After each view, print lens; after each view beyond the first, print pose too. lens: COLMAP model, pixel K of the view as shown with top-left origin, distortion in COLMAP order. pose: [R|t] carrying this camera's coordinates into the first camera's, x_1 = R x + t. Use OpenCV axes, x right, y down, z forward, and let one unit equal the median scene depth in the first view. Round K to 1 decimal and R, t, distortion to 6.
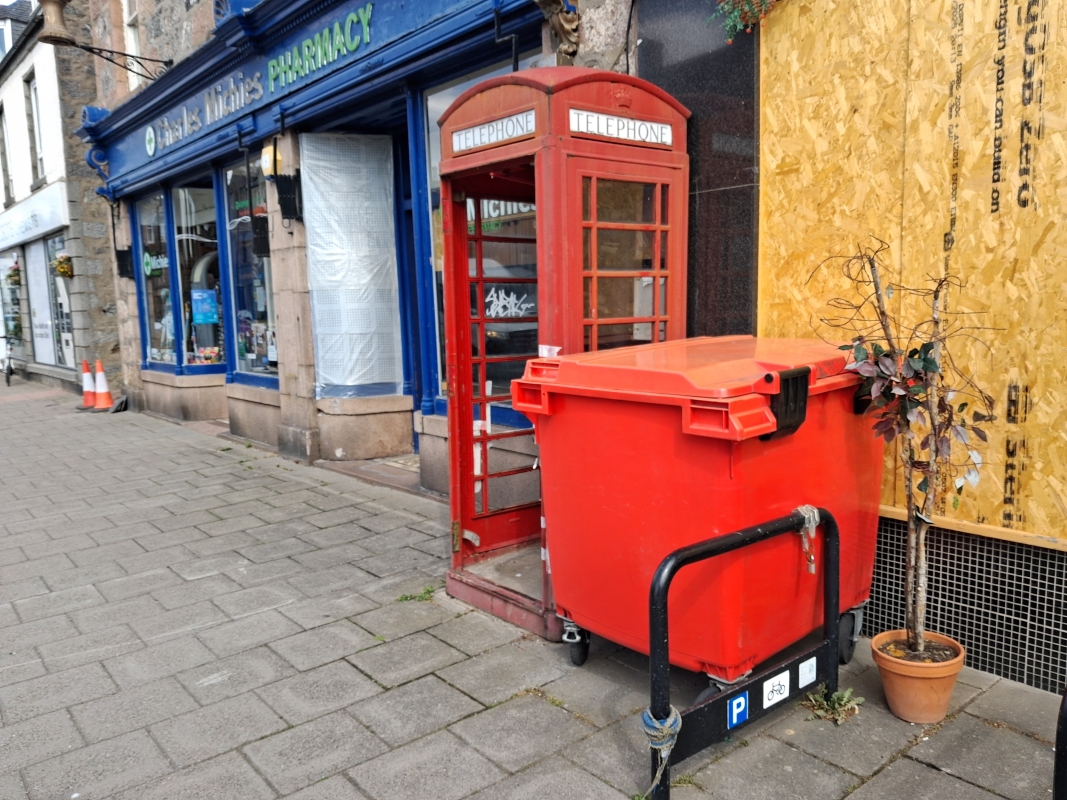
lens RADIAL K [[825.2, 0, 539.7], [0, 825.2, 392.1], [0, 0, 1]] dist [-0.016073, -0.023910]
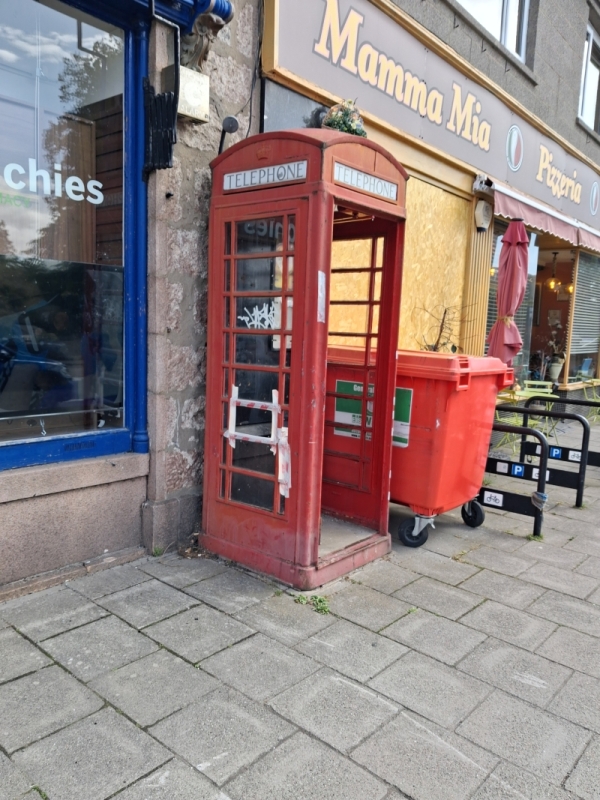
lens RADIAL K [[618.7, 0, 303.3], [0, 618.7, 408.6], [0, 0, 1]] dist [-0.016073, -0.023910]
pose [[-0.156943, -0.101123, 0.982417, -0.950723], [0.093026, 0.988808, 0.116642, -0.087919], [-0.983217, 0.109697, -0.145779, 1.203850]]
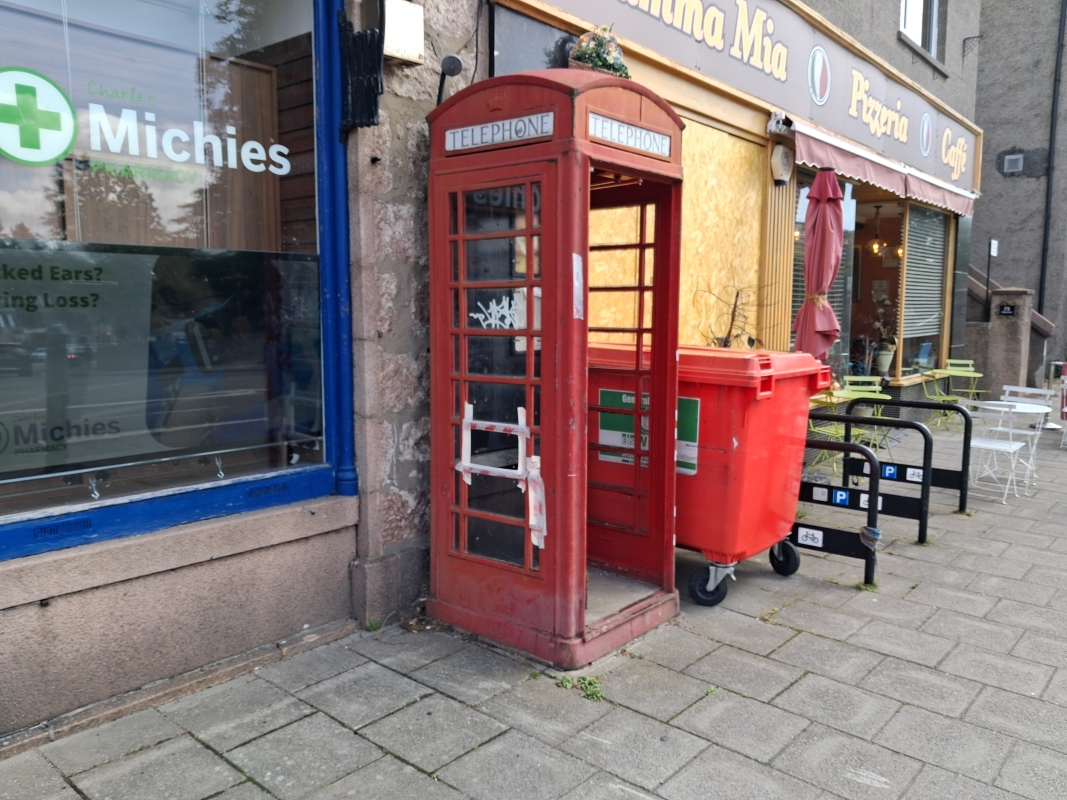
lens RADIAL K [[825.2, 0, 559.1], [0, 825.2, 397.6], [0, 0, 1]] dist [-0.016073, -0.023910]
pose [[-0.168685, -0.072491, 0.983001, -0.969621], [0.125899, 0.987538, 0.094431, -0.106842], [-0.977596, 0.139688, -0.157456, 1.212226]]
